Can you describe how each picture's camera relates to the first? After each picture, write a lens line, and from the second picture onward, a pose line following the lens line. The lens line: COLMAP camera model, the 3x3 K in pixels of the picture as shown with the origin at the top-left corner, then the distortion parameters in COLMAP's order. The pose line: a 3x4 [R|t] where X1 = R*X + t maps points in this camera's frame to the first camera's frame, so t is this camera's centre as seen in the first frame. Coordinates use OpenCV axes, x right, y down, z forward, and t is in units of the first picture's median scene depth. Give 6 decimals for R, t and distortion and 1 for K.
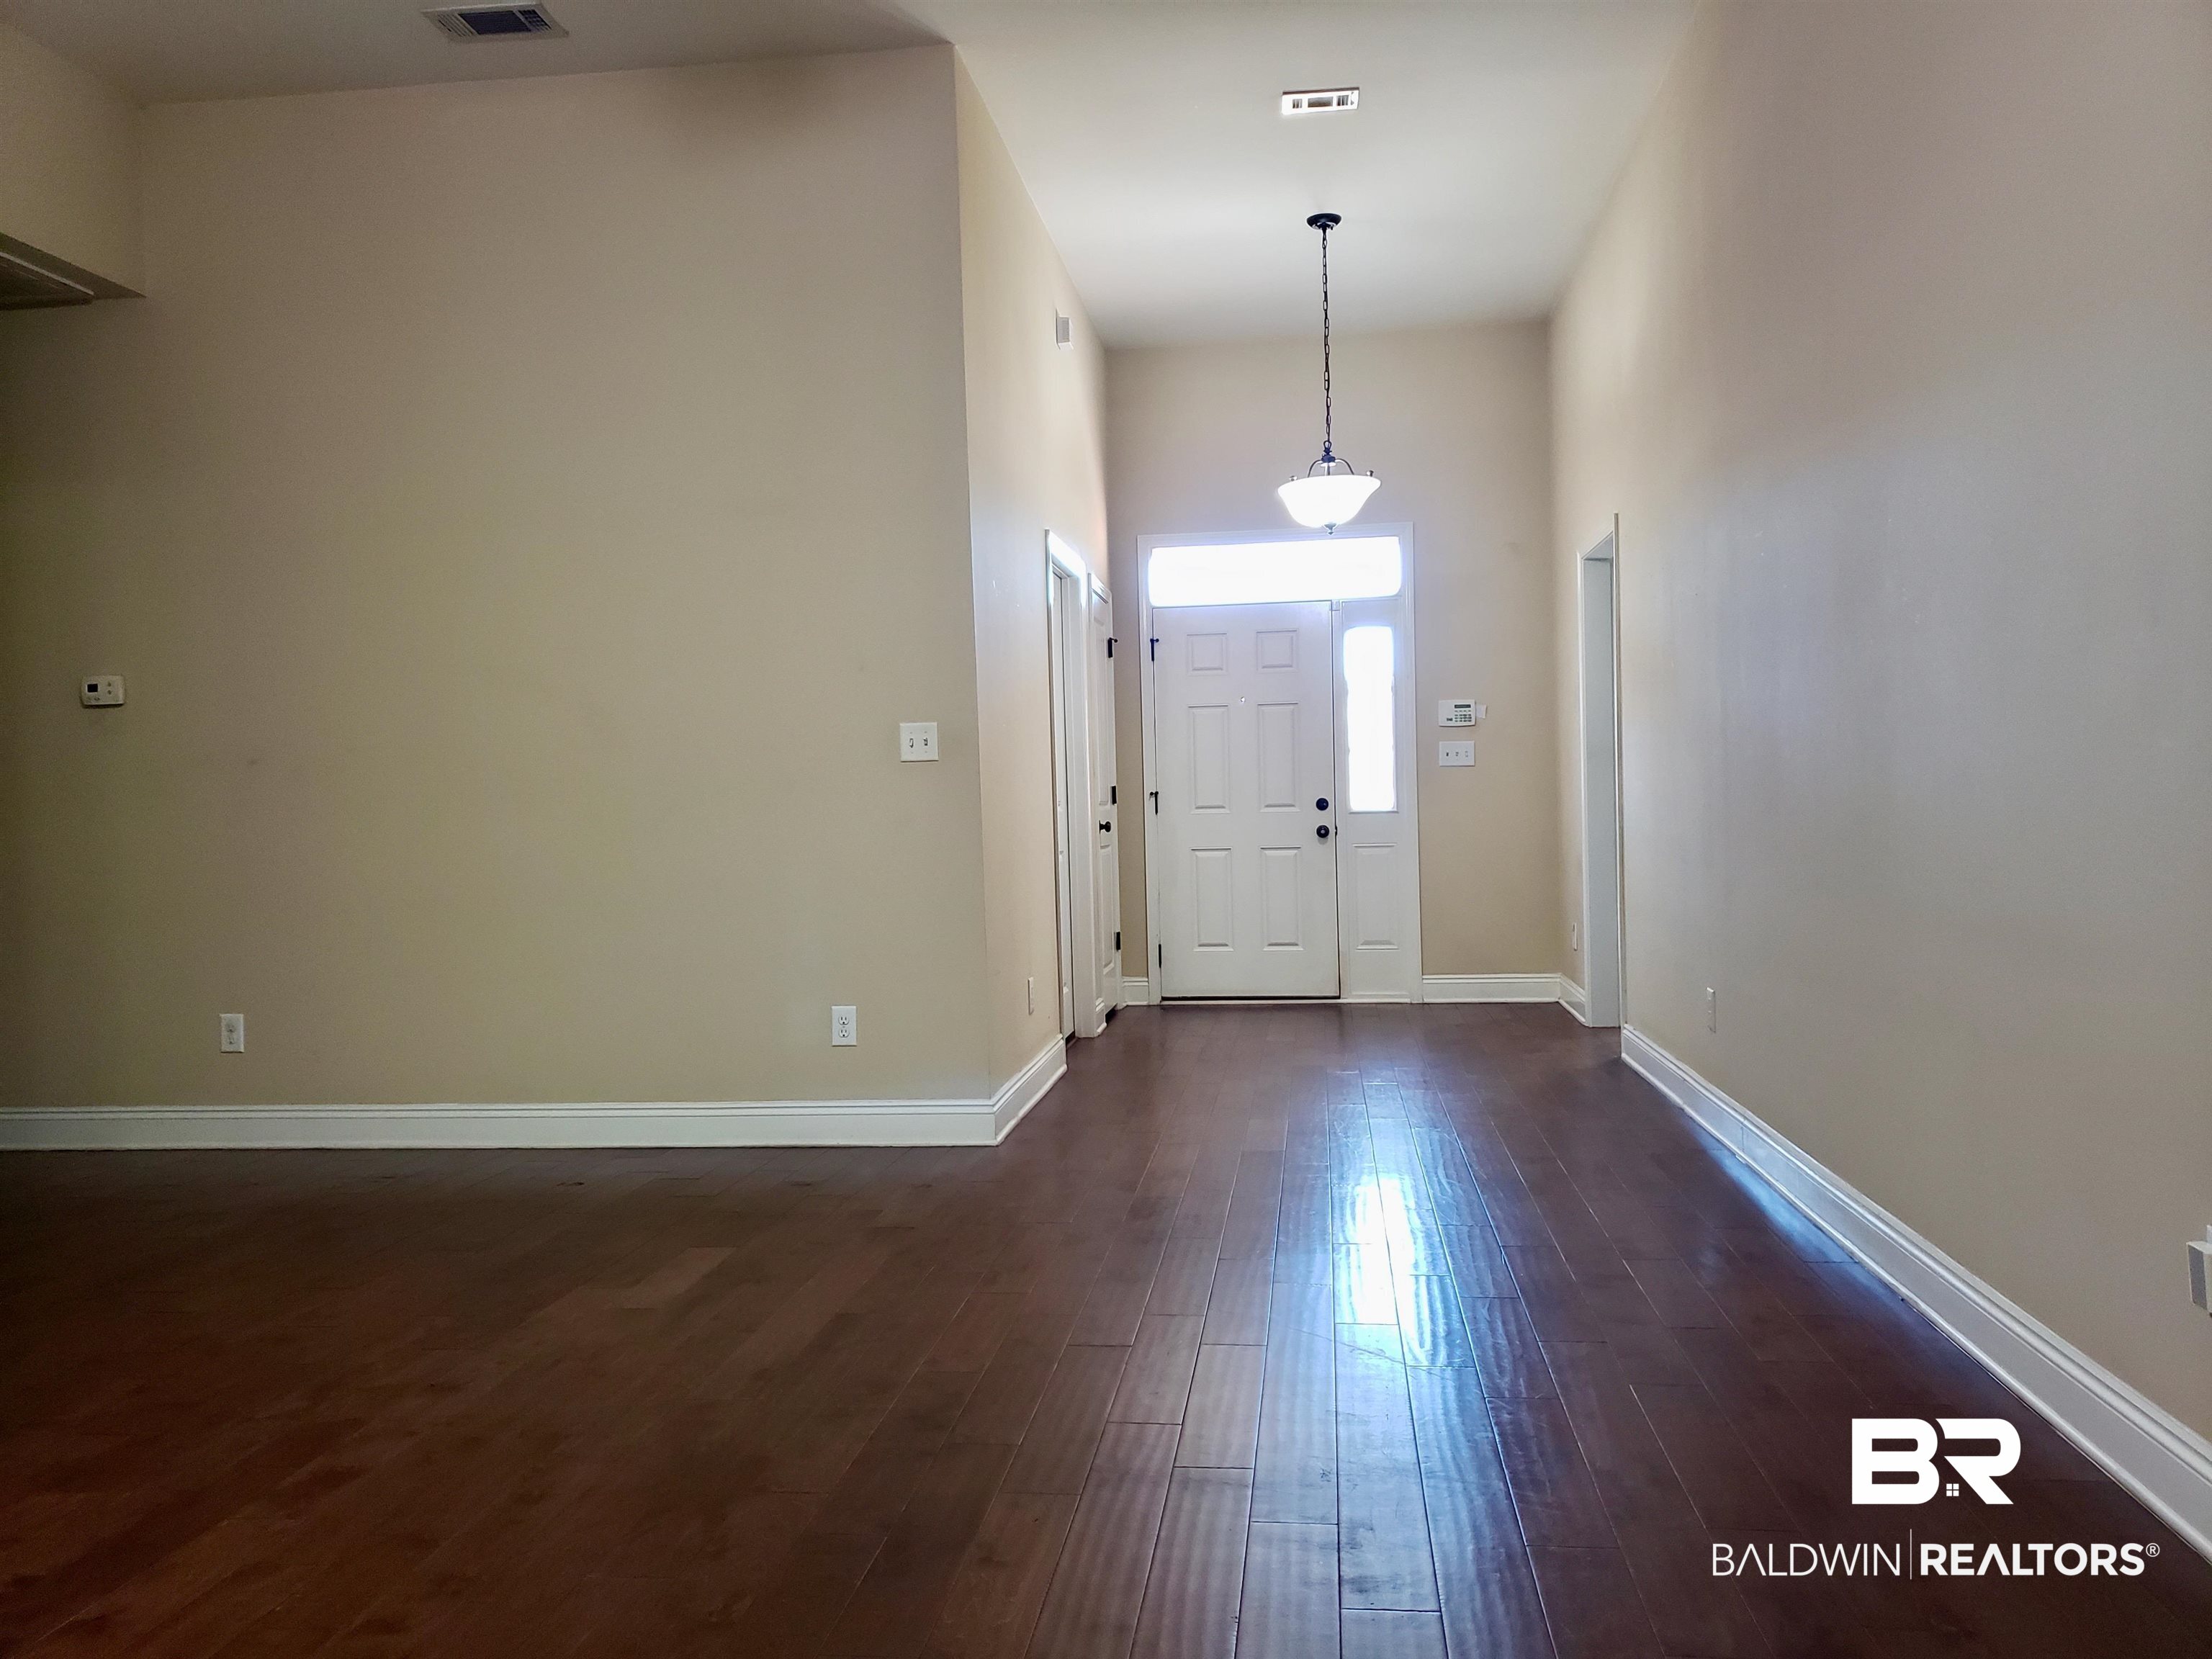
lens RADIAL K [[1673.6, 0, 1073.3], [0, 1673.6, 836.7], [0, 0, 1]] dist [0.088336, -0.093764]
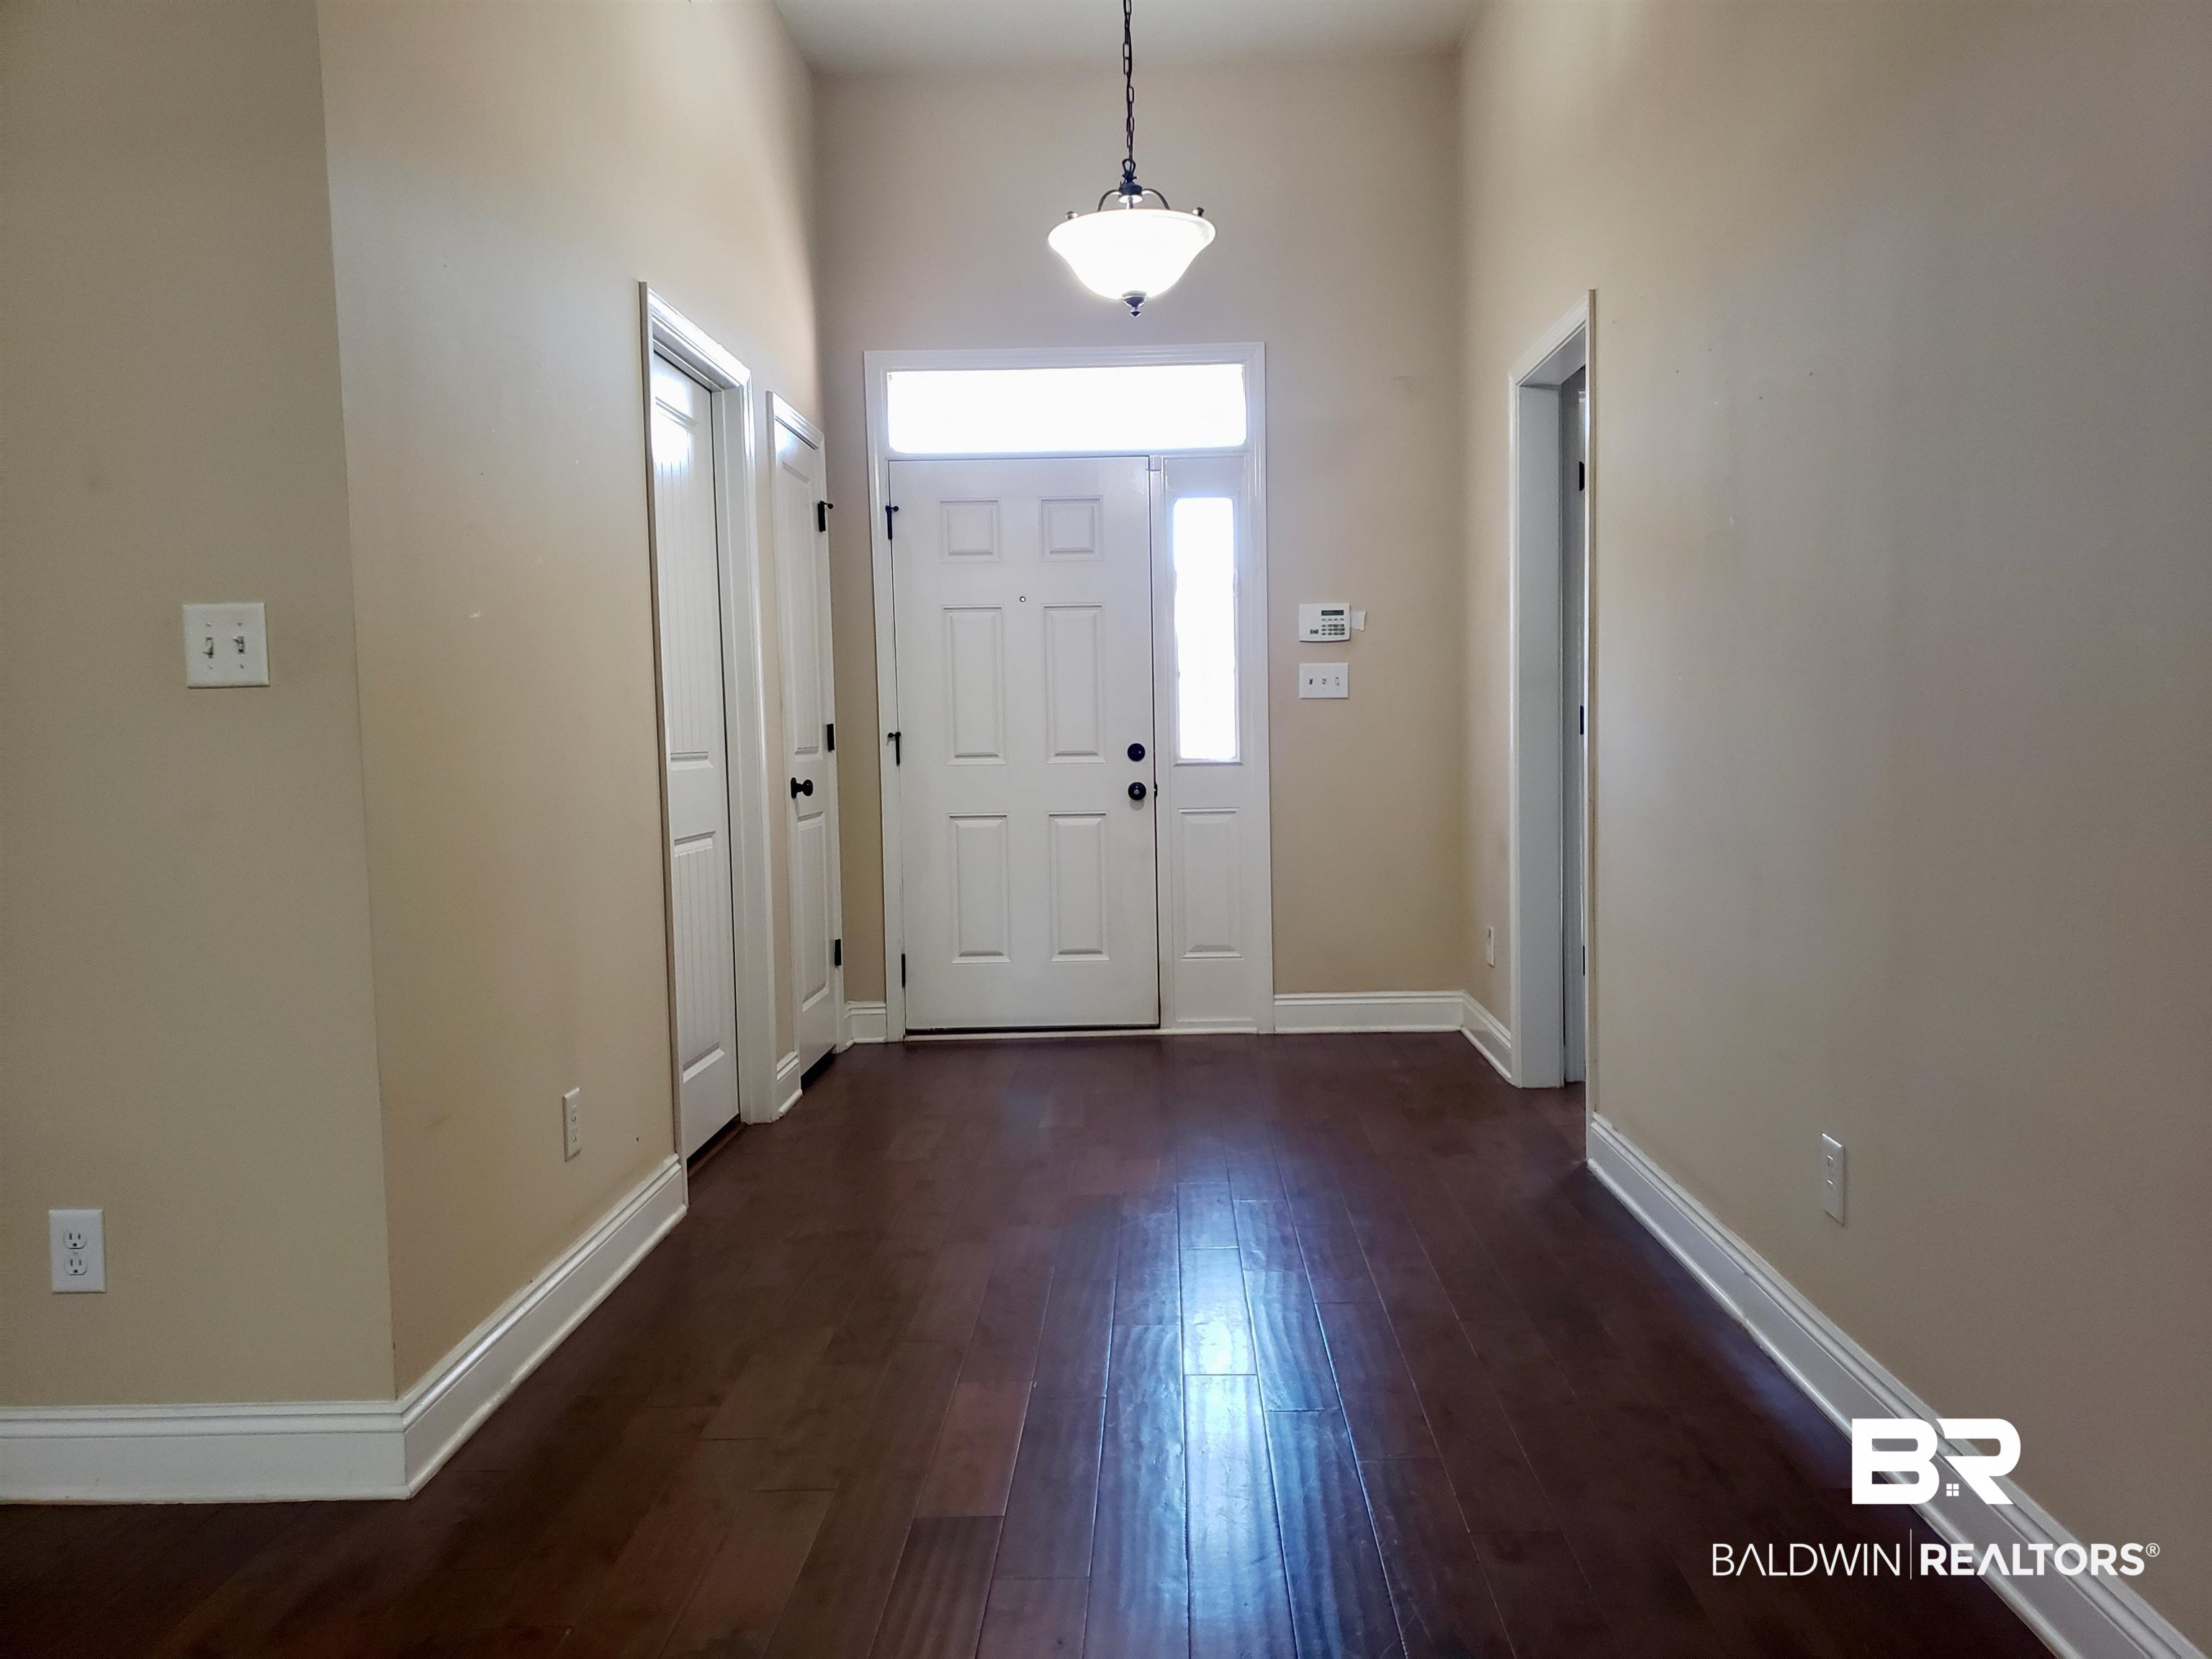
lens RADIAL K [[1744.0, 0, 1108.3], [0, 1744.0, 825.2], [0, 0, 1]] dist [0.083352, -0.002312]
pose [[0.993573, -0.001677, 0.113177, 0.066281], [-0.002292, 0.999387, 0.034931, -0.017213], [-0.113166, -0.034966, 0.992961, 0.338344]]
